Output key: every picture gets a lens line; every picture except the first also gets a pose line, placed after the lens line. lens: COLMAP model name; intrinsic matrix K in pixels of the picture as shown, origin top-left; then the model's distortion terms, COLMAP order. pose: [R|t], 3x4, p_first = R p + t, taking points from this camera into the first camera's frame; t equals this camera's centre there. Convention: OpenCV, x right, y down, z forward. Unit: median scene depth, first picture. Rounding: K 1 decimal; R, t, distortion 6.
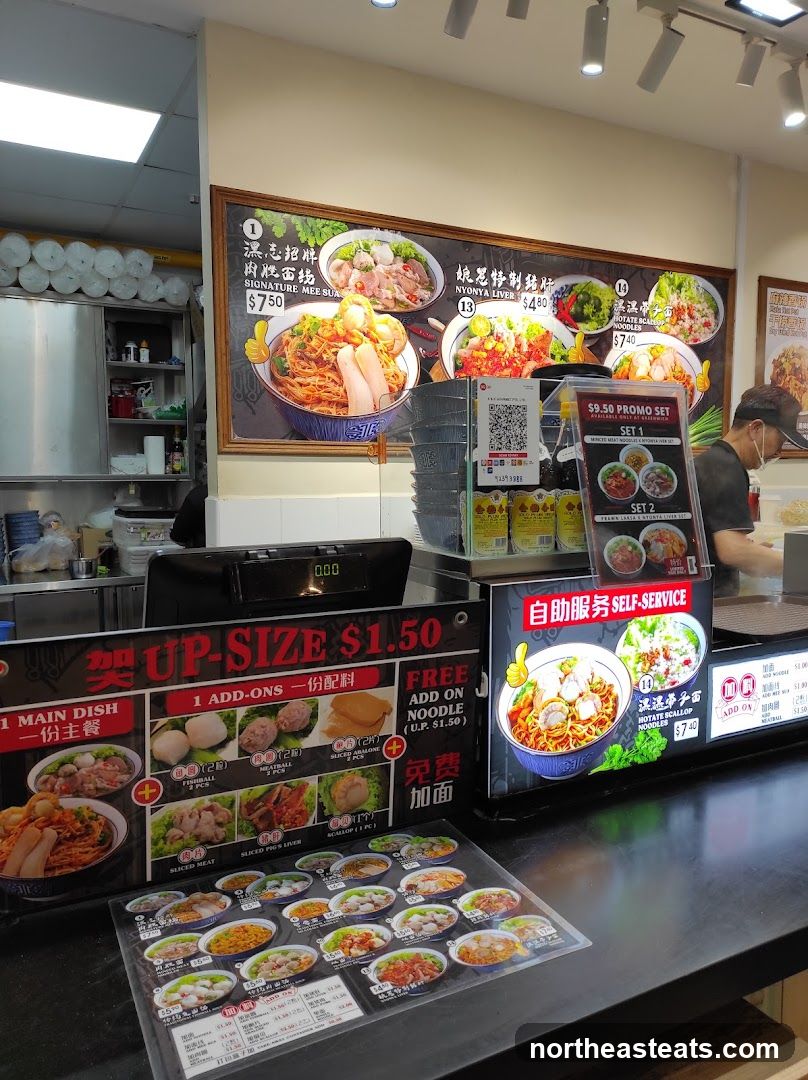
lens RADIAL K [[799.7, 0, 404.0], [0, 799.7, 540.0], [0, 0, 1]] dist [0.055887, -0.024459]
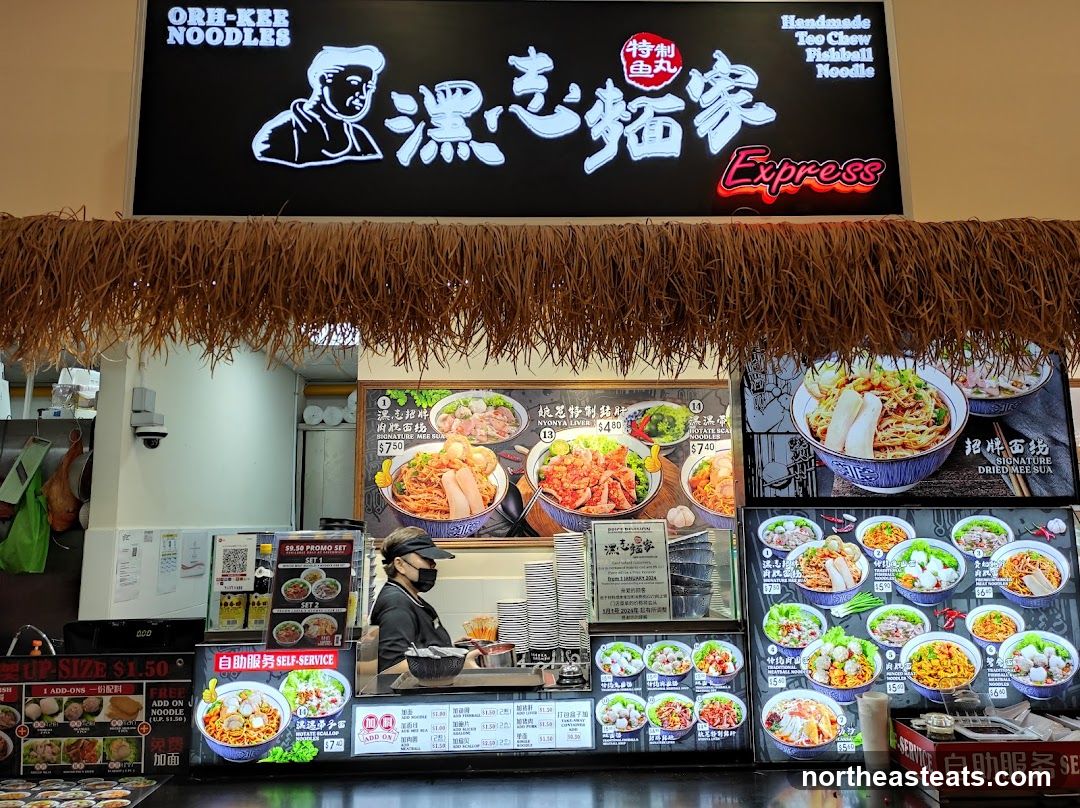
lens RADIAL K [[799.7, 0, 540.0], [0, 799.7, 404.0], [0, 0, 1]] dist [0.055887, -0.024459]
pose [[0.889473, -0.073649, -0.451014, 1.574719], [-0.034660, 0.973213, -0.227279, -0.084660], [0.455671, 0.217791, 0.863094, -0.398348]]
